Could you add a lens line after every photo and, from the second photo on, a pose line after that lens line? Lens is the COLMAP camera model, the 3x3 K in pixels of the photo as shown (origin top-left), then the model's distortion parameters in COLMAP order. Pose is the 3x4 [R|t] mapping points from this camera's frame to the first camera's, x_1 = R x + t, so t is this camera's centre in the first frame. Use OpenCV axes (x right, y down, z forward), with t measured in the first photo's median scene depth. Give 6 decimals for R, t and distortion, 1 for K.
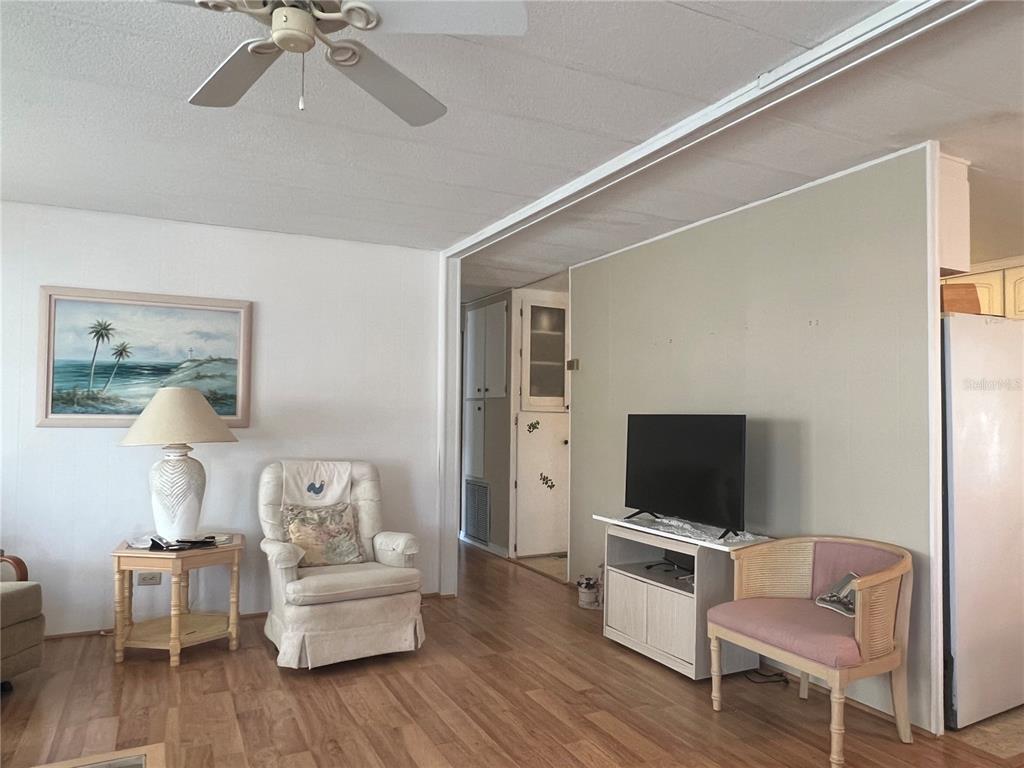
lens RADIAL K [[704.0, 0, 513.0], [0, 704.0, 390.6], [0, 0, 1]] dist [-0.000368, -0.001094]
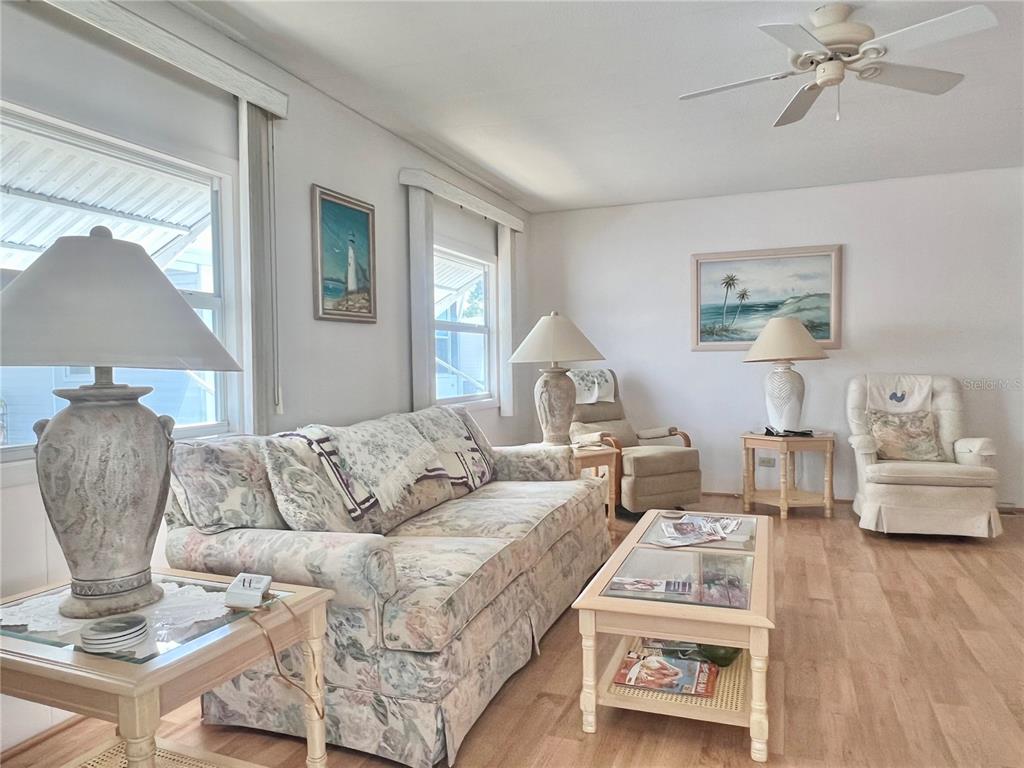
lens RADIAL K [[704.0, 0, 513.0], [0, 704.0, 390.6], [0, 0, 1]] dist [-0.000368, -0.001094]
pose [[0.672066, 0.010919, -0.740411, 0.163105], [0.044865, 0.997454, 0.055434, 0.034705], [0.739131, -0.070474, 0.669865, -0.269235]]
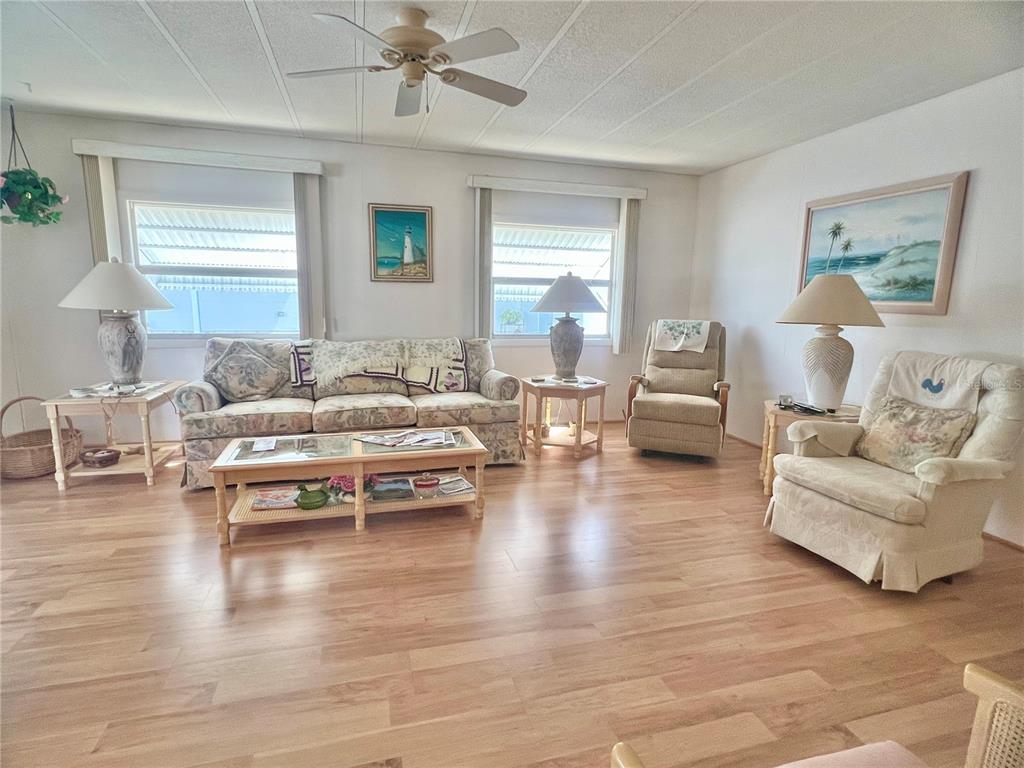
lens RADIAL K [[534.3, 0, 512.0], [0, 534.3, 384.0], [0, 0, 1]] dist [-0.001821, -0.000444]
pose [[-0.184275, 0.149870, -0.971381, 0.463459], [0.009961, 0.988540, 0.150628, 0.033650], [0.982824, 0.018081, -0.183656, 0.631586]]
